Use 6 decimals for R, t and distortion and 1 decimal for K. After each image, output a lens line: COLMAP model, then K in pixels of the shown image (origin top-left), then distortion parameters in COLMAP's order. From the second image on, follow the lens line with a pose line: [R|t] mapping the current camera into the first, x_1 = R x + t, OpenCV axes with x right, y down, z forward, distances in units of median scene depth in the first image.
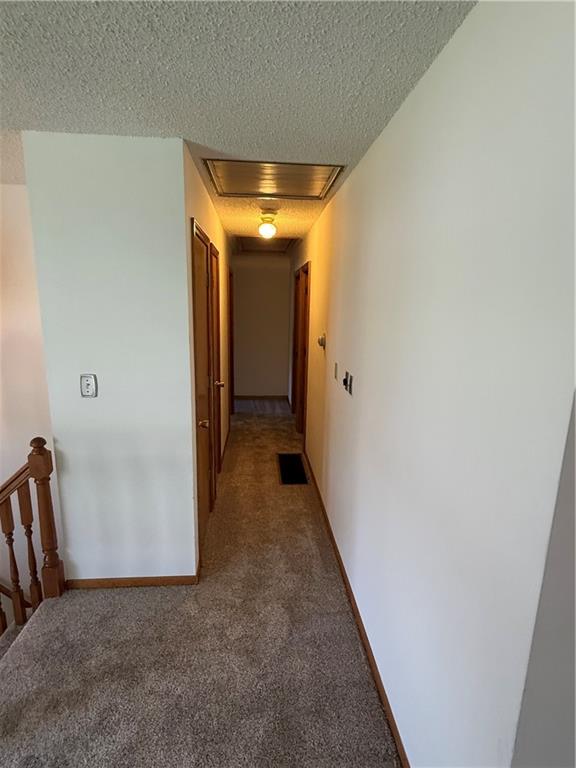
lens RADIAL K [[397.7, 0, 288.4], [0, 397.7, 381.0], [0, 0, 1]] dist [-0.002728, -0.000861]
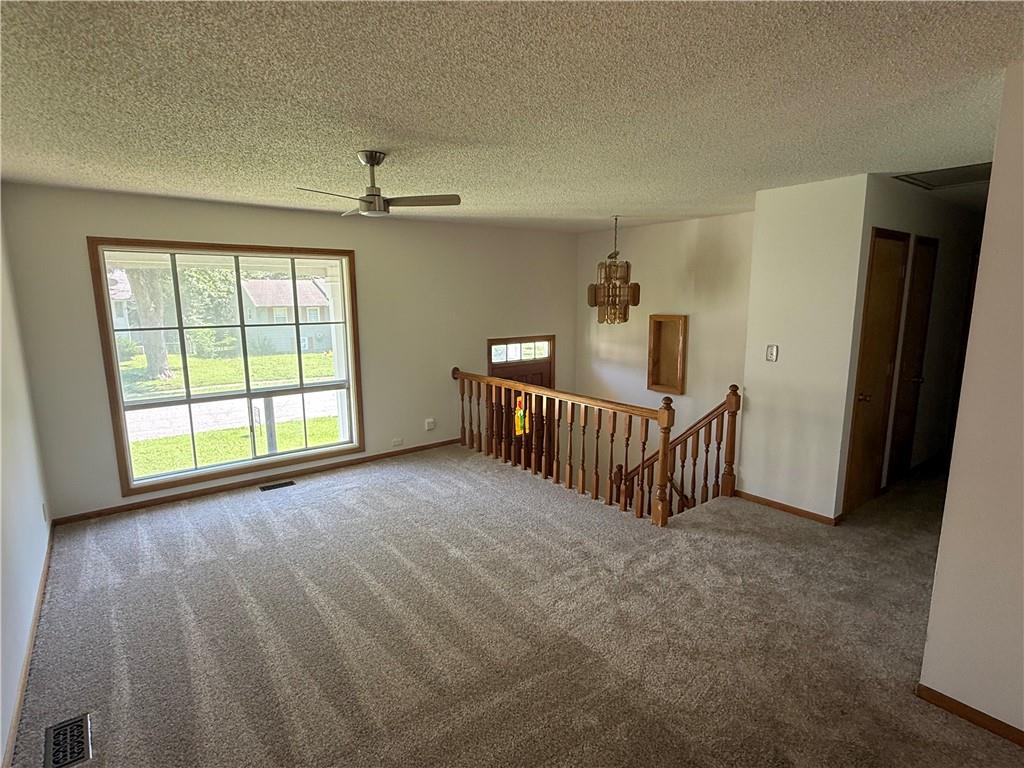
lens RADIAL K [[530.3, 0, 513.3], [0, 530.3, 383.9], [0, 0, 1]] dist [-0.002728, -0.000861]
pose [[0.560322, 0.111376, -0.820753, 0.546452], [-0.147812, 0.988457, 0.033223, 0.191203], [0.814979, 0.102701, 0.570317, -0.827294]]
